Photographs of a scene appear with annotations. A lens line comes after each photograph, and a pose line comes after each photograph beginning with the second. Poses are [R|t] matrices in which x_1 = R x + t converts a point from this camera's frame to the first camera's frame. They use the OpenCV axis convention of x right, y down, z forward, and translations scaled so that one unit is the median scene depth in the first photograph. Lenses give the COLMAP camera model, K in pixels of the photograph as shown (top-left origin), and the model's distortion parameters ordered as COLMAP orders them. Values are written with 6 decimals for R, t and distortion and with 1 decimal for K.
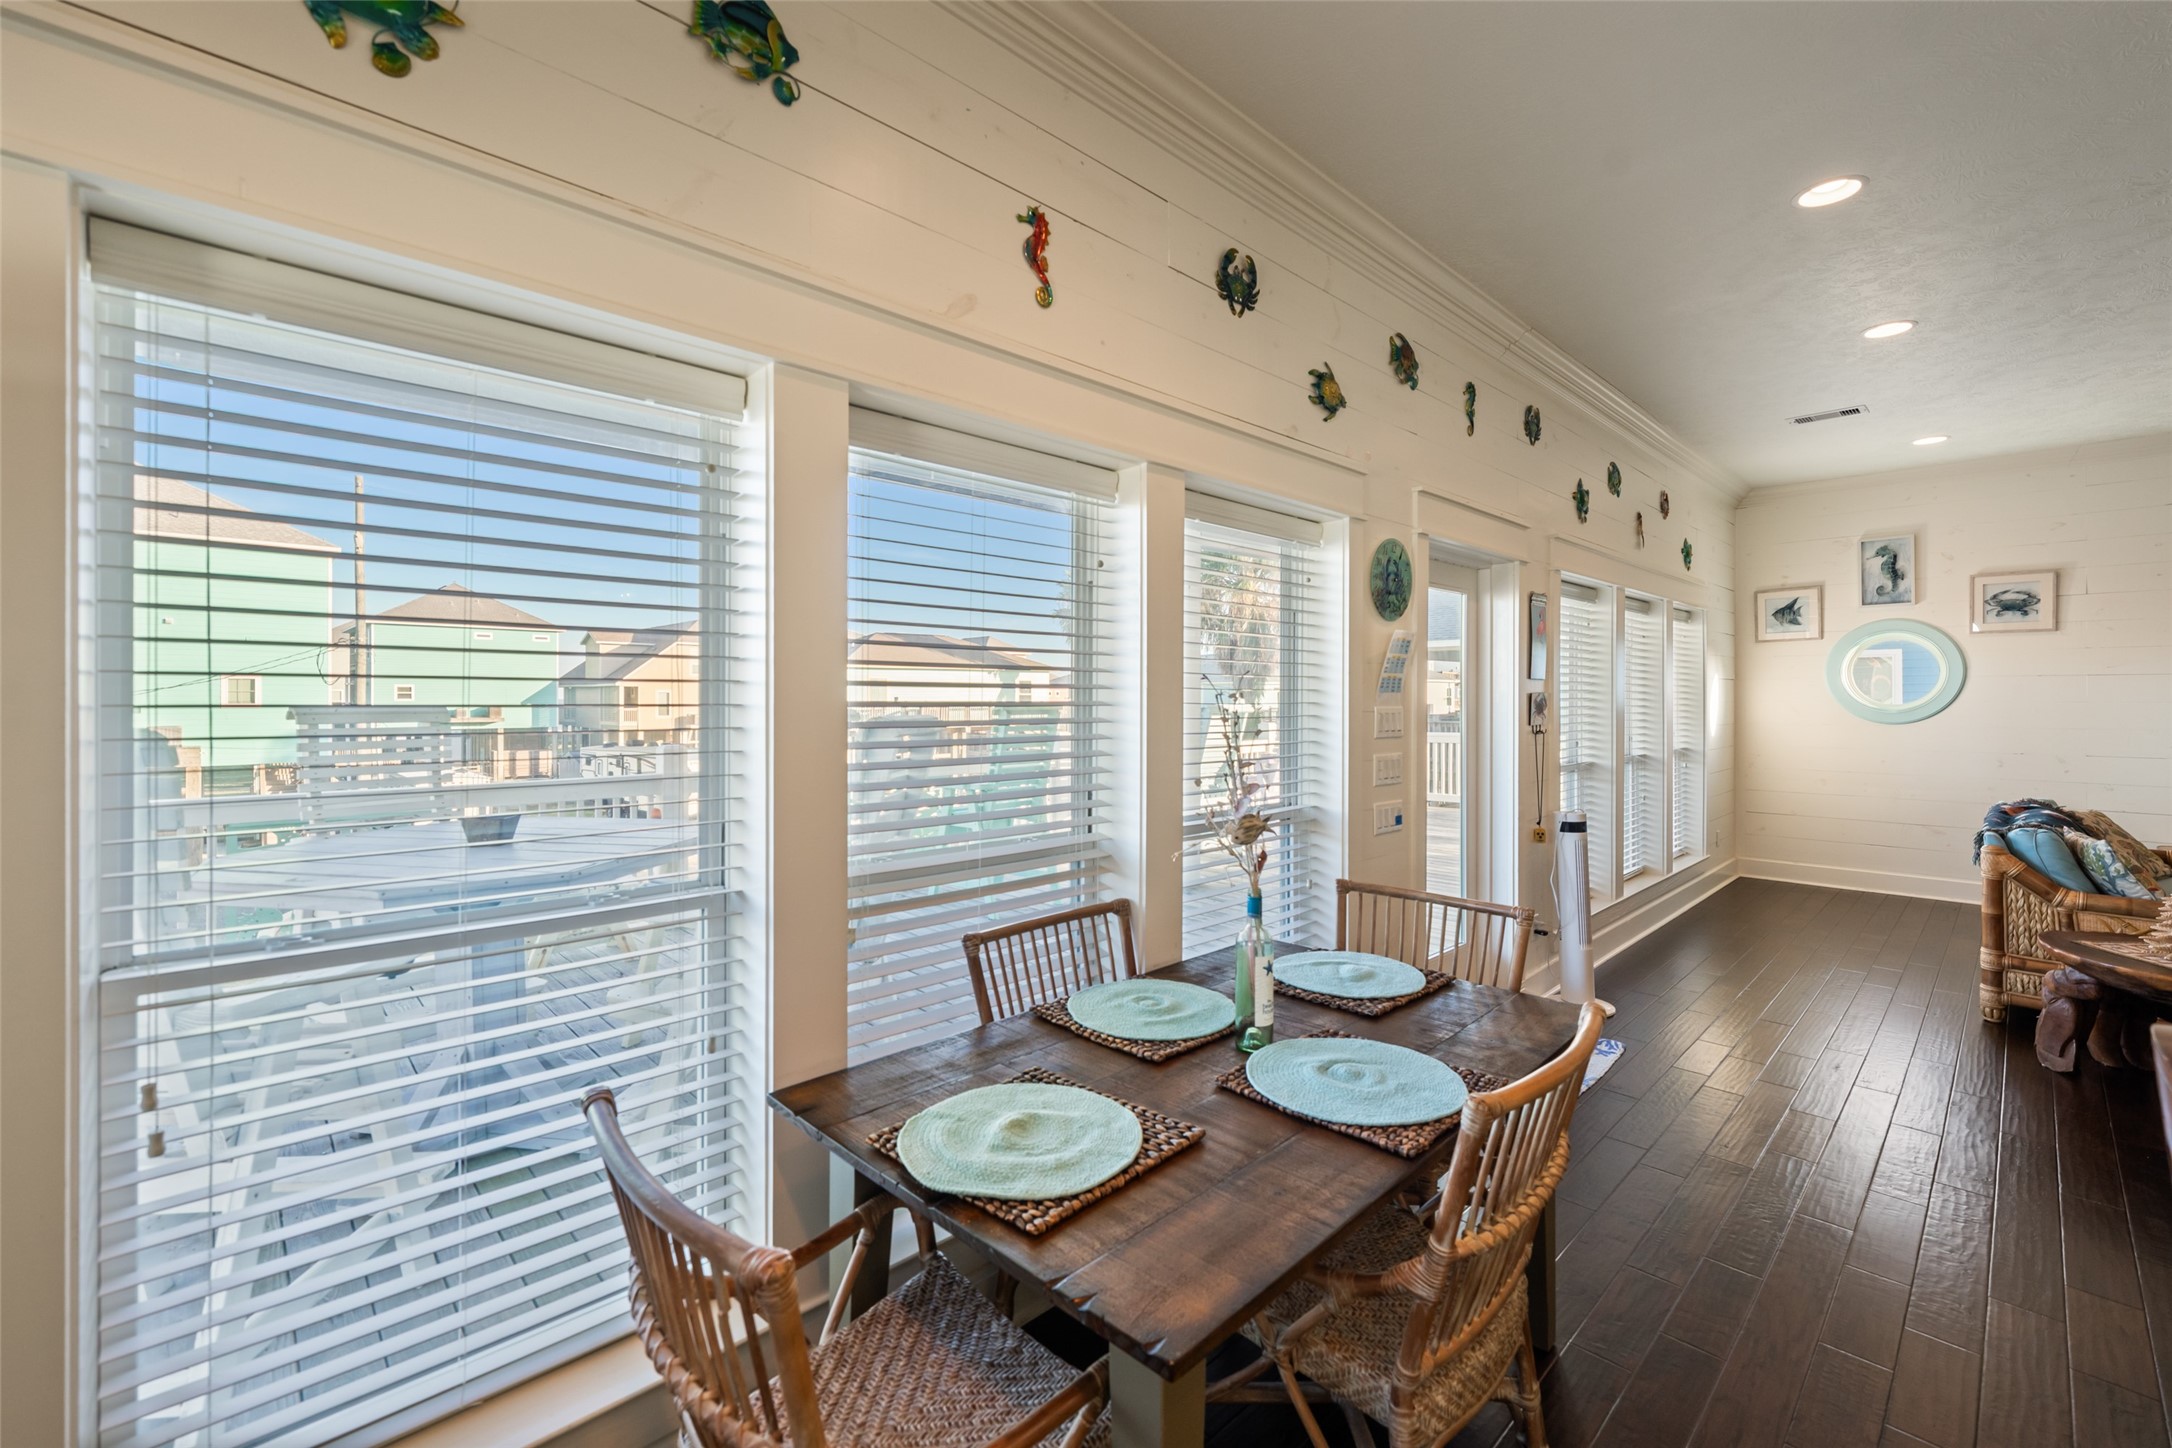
lens RADIAL K [[904.8, 0, 1082.0], [0, 904.8, 698.6], [0, 0, 1]] dist [-0.004202, 0.001676]
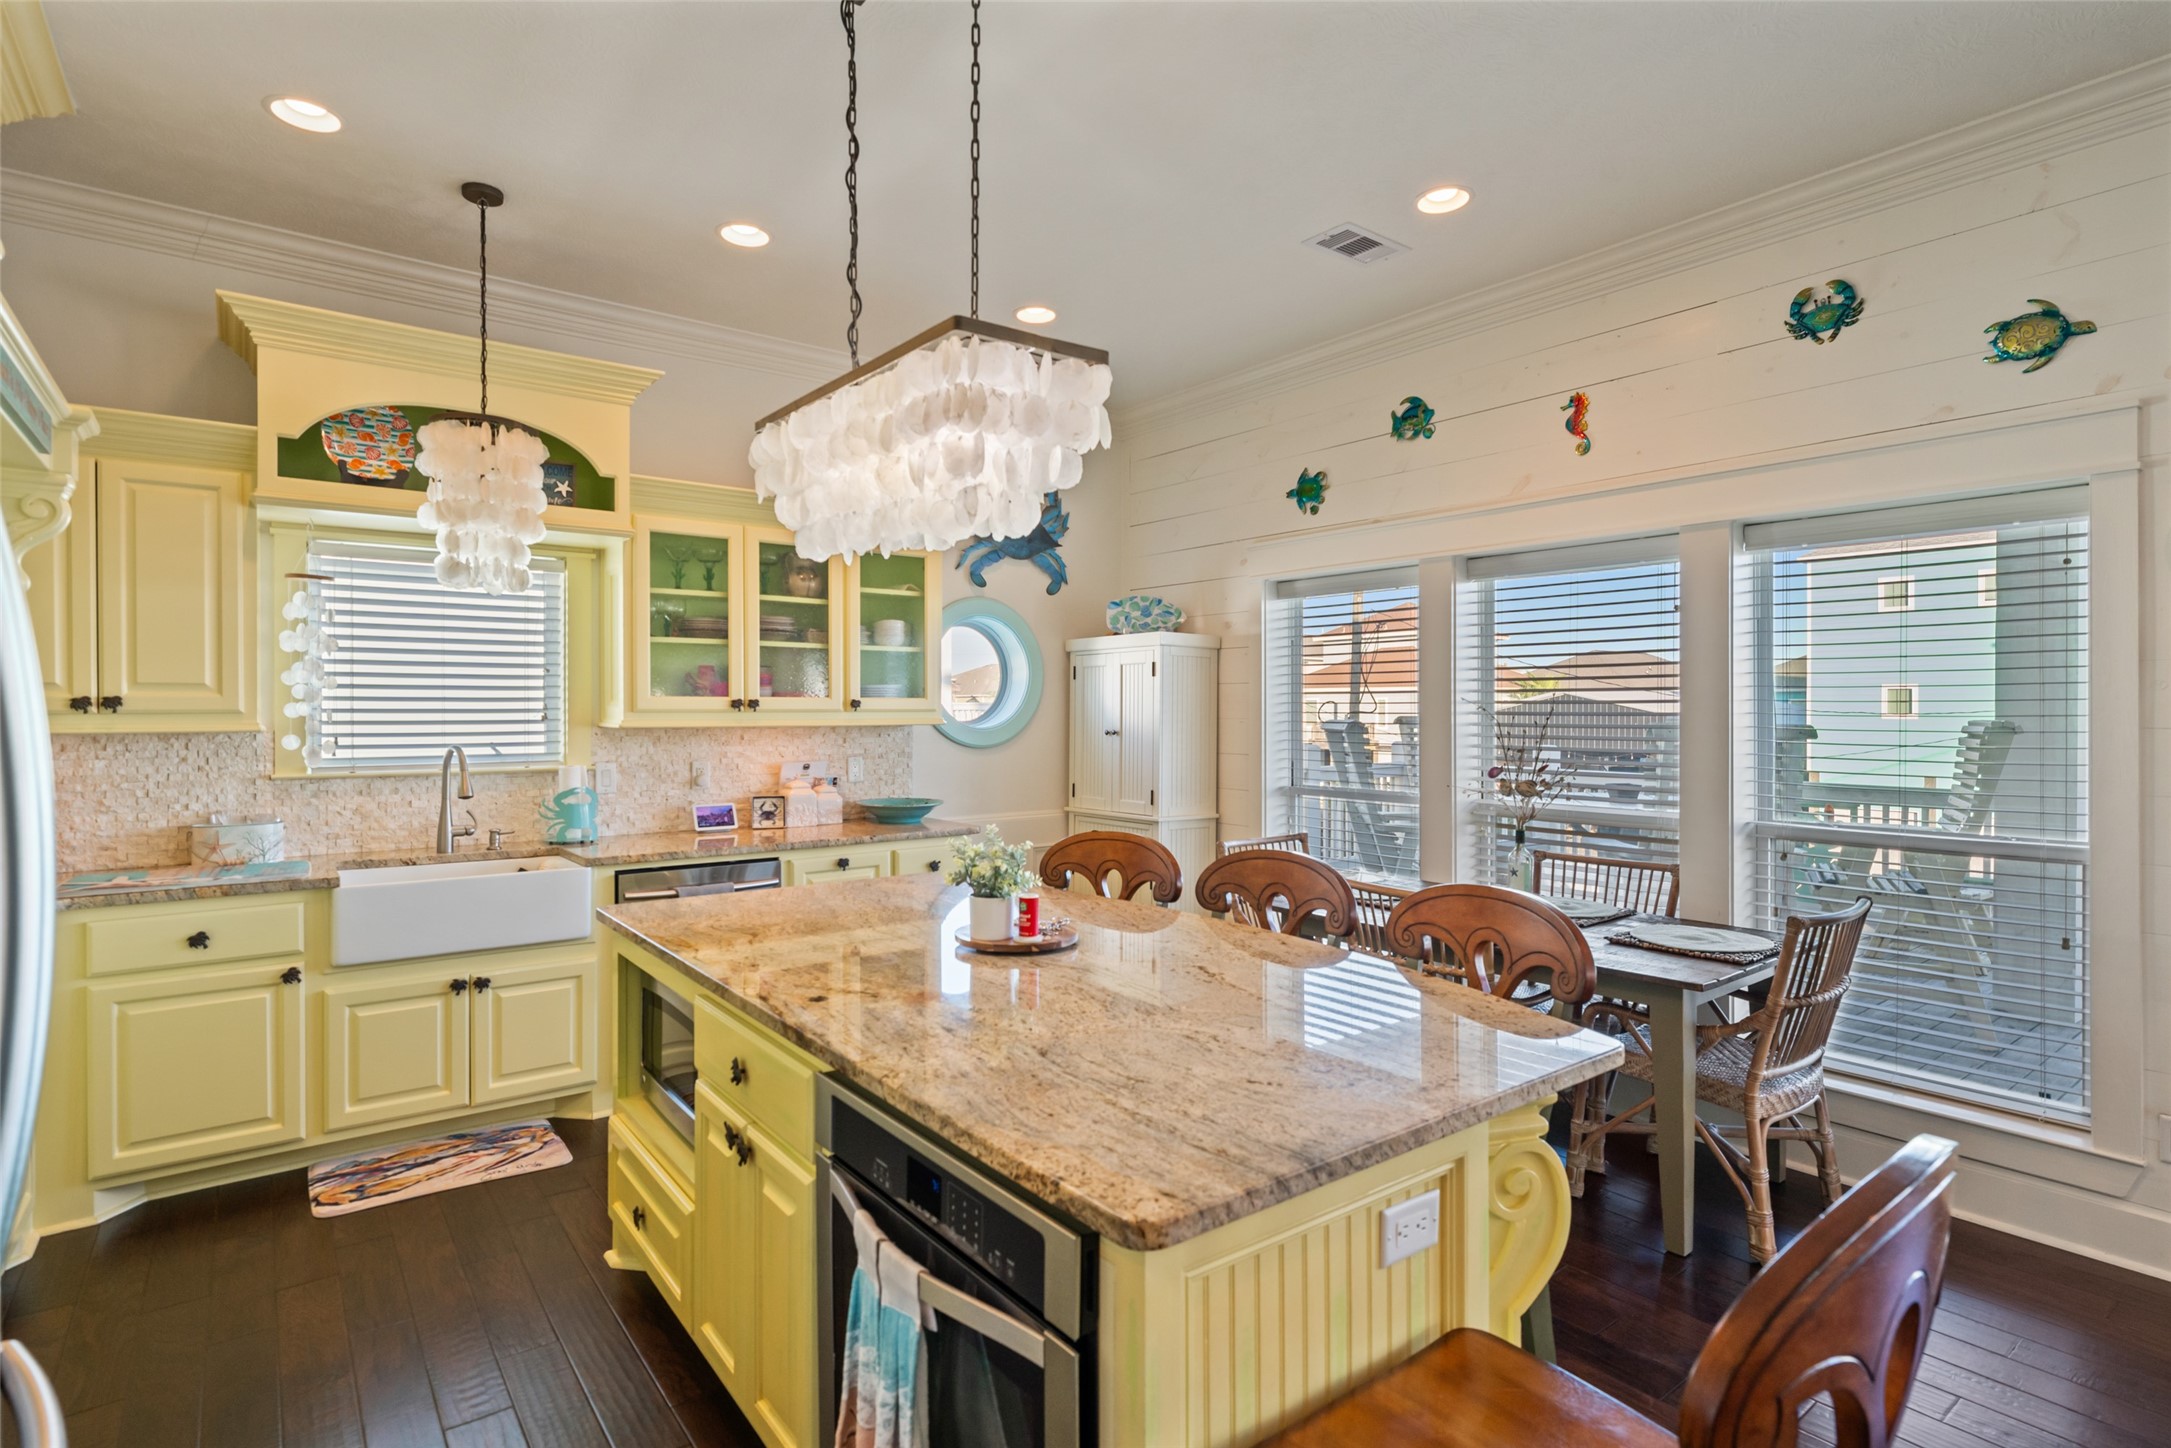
lens RADIAL K [[1075.8, 0, 1068.4], [0, 1075.8, 711.3], [0, 0, 1]] dist [-0.001211, -0.000402]
pose [[-0.113124, 0.001624, -0.993580, 1.026972], [0.000181, 0.999999, 0.001614, -0.000602], [0.993581, 0.000003, -0.113124, 0.186726]]
